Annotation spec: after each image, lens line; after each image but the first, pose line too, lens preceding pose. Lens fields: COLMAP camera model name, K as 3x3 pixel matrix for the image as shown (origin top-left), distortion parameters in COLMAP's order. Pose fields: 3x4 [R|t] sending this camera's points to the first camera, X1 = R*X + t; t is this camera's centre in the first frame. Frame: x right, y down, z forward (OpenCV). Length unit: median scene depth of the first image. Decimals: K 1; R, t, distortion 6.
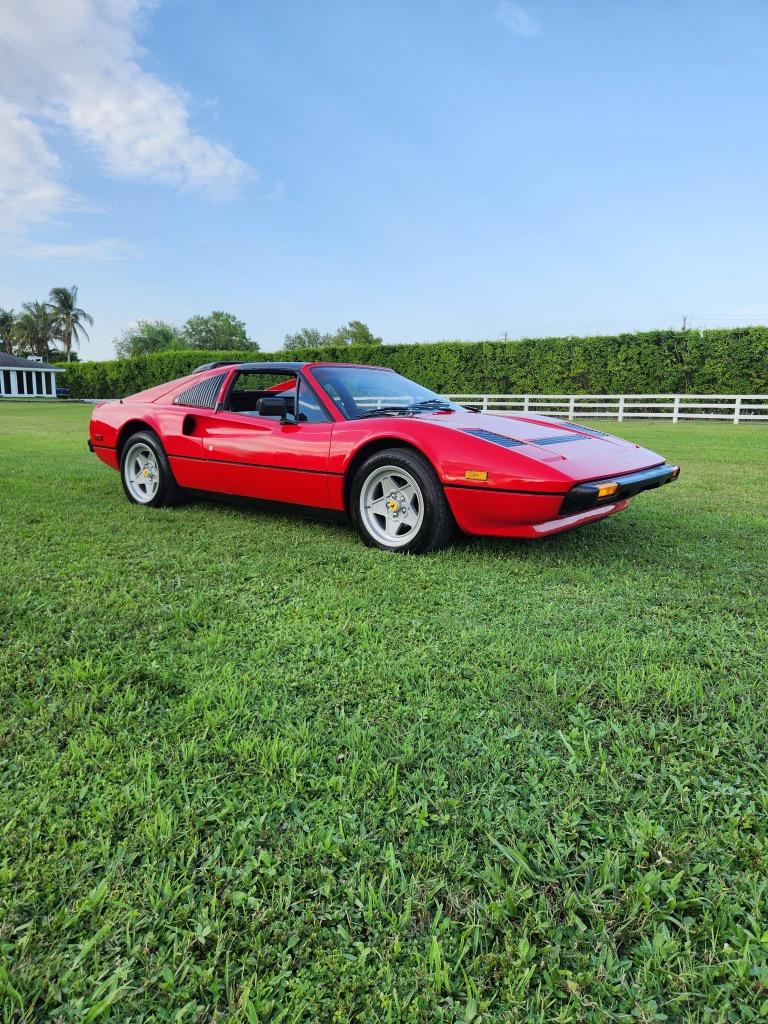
lens RADIAL K [[689.7, 0, 369.1], [0, 689.7, 524.0], [0, 0, 1]] dist [0.051450, -0.004166]
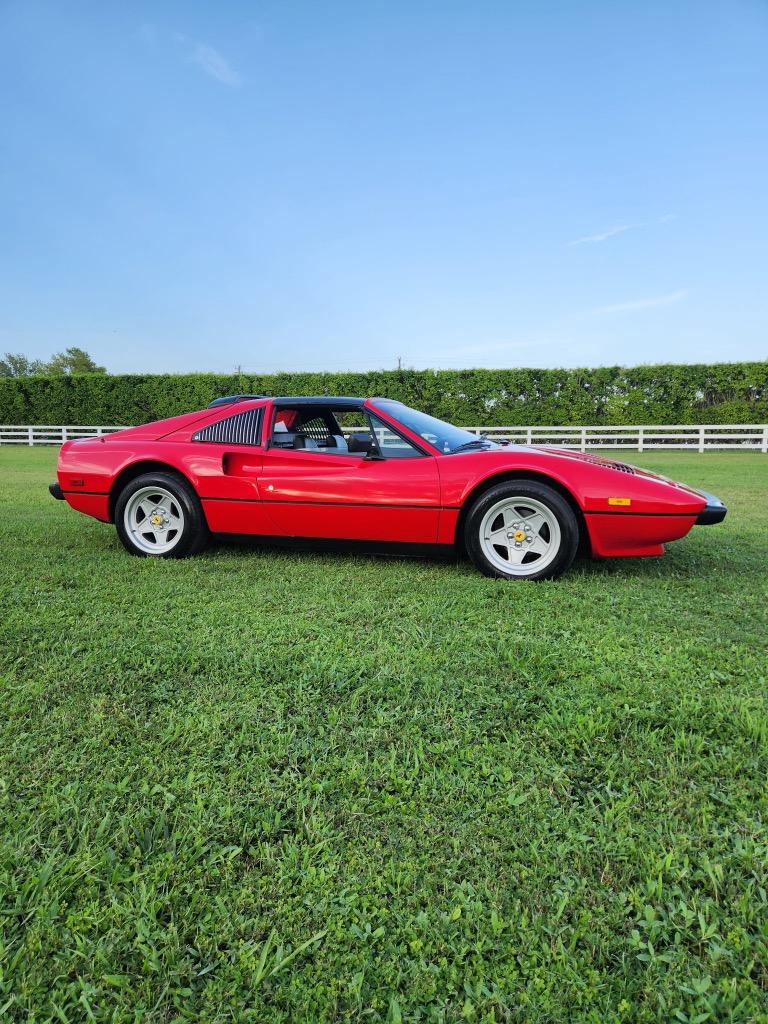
lens RADIAL K [[689.7, 0, 369.1], [0, 689.7, 524.0], [0, 0, 1]] dist [0.051450, -0.004166]
pose [[0.923368, -0.060379, 0.379137, -0.423789], [0.077264, 0.996575, -0.029465, -0.022927], [-0.376060, 0.056501, 0.924871, 0.090470]]
